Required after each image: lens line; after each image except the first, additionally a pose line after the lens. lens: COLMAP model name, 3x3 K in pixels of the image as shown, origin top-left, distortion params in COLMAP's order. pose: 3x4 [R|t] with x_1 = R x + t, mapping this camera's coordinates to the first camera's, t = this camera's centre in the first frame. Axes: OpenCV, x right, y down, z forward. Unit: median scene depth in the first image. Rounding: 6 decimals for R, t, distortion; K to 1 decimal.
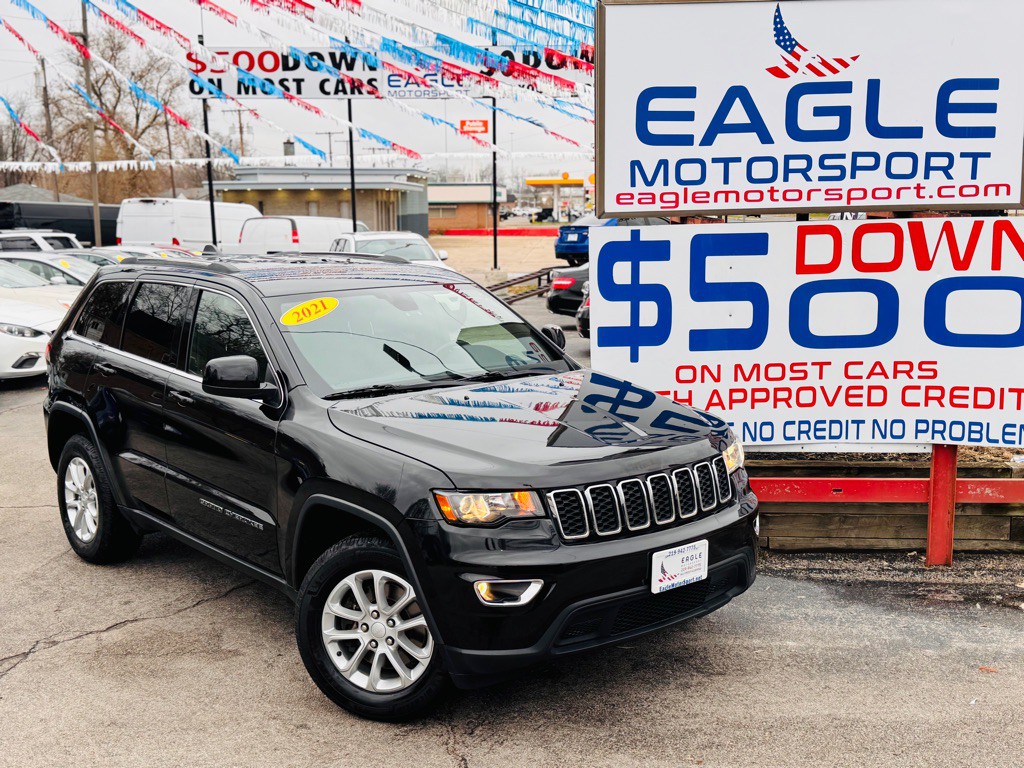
lens RADIAL K [[1230.7, 0, 508.5], [0, 1230.7, 383.9], [0, 0, 1]] dist [0.200356, -0.454444]
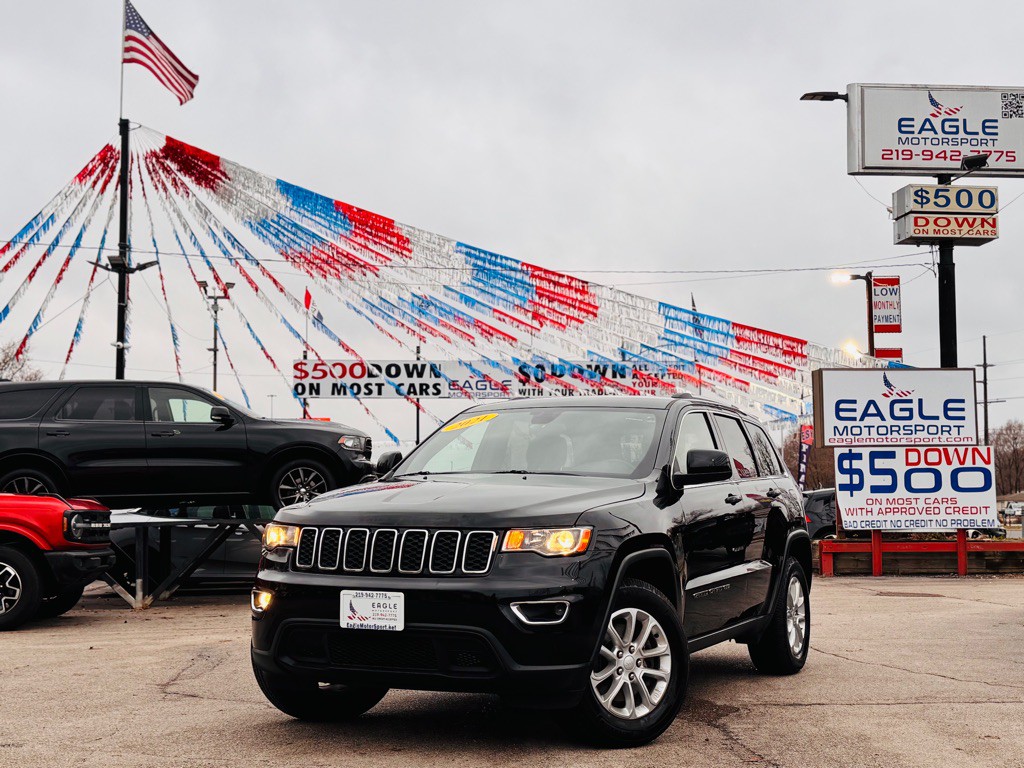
lens RADIAL K [[1418.0, 0, 512.0], [0, 1418.0, 384.0], [0, 0, 1]] dist [0.193139, -0.393802]
pose [[0.990270, 0.012445, 0.138604, -1.015400], [0.020149, 0.972676, -0.231293, 0.427963], [-0.137695, 0.231835, 0.962960, -1.879825]]
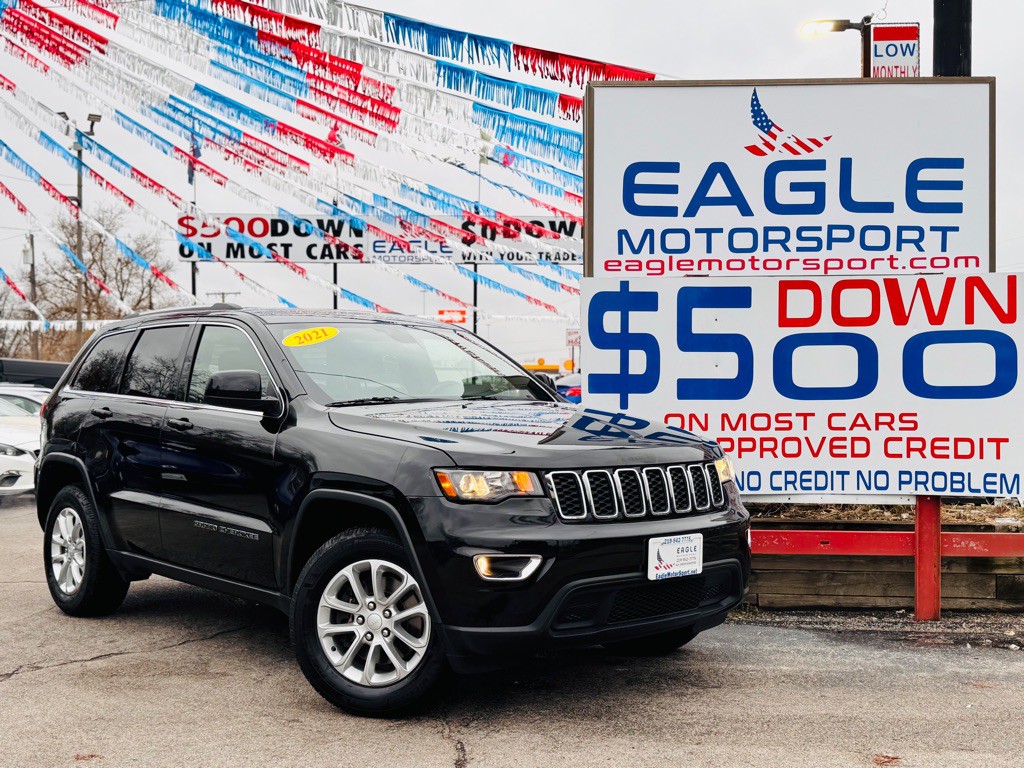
lens RADIAL K [[1231.7, 0, 512.0], [0, 1231.7, 384.0], [0, 0, 1]] dist [0.193865, -0.428491]
pose [[0.999673, 0.012444, 0.022329, -0.013161], [-0.008884, 0.988188, -0.152989, 0.111268], [-0.023969, 0.152741, 0.987976, -0.011598]]
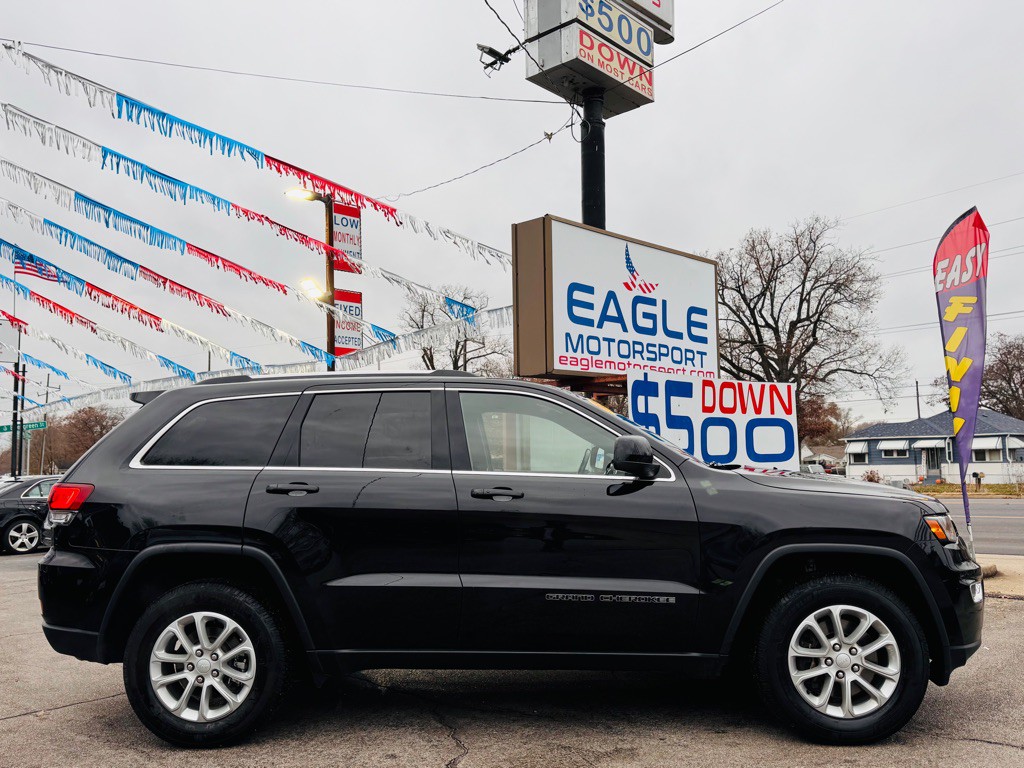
lens RADIAL K [[885.7, 0, 513.0], [0, 885.7, 388.6], [0, 0, 1]] dist [0.128993, -0.003197]
pose [[0.666314, 0.063011, 0.743004, -0.652766], [0.120044, 0.974362, -0.190285, 0.053934], [-0.735945, 0.215982, 0.641667, 0.449792]]
